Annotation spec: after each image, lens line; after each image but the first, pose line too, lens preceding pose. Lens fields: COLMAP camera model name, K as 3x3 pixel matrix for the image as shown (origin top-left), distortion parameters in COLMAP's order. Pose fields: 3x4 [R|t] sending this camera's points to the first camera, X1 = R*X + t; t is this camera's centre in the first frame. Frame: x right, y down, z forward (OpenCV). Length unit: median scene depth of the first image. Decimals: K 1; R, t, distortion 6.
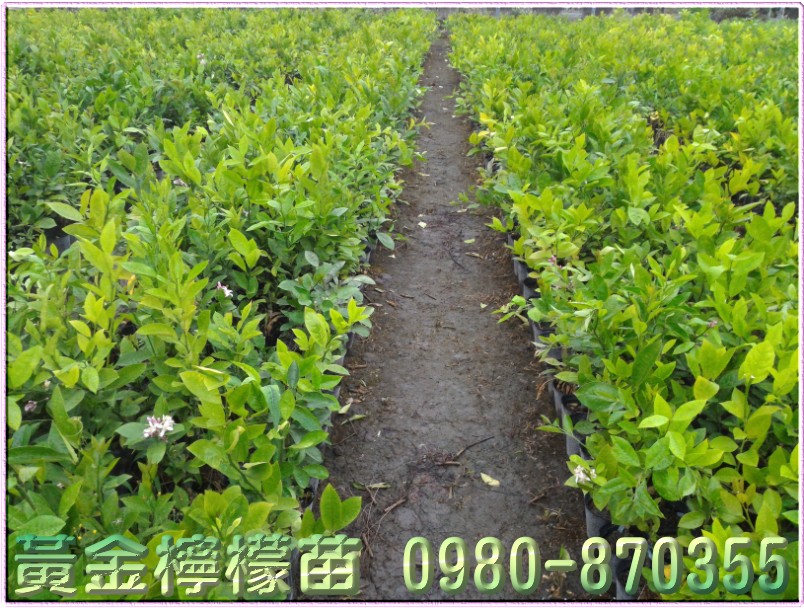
lens RADIAL K [[539.7, 0, 397.2], [0, 539.7, 288.5], [0, 0, 1]] dist [0.100169, -0.125267]
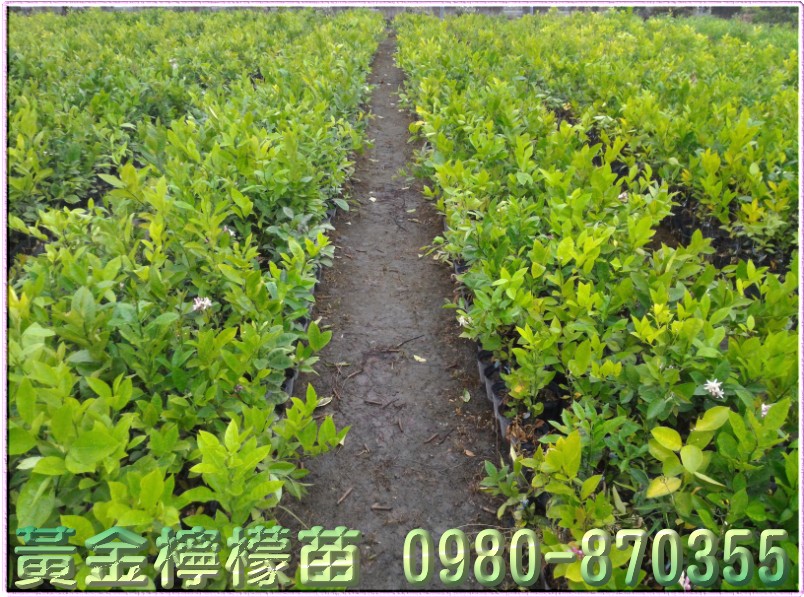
lens RADIAL K [[542.1, 0, 387.8], [0, 542.1, 283.7], [0, 0, 1]] dist [0.101438, -0.137173]
pose [[0.997809, -0.036996, 0.054842, 0.006344], [0.037165, 0.999307, -0.002061, 0.071253], [-0.054728, 0.004094, 0.998493, -0.205441]]
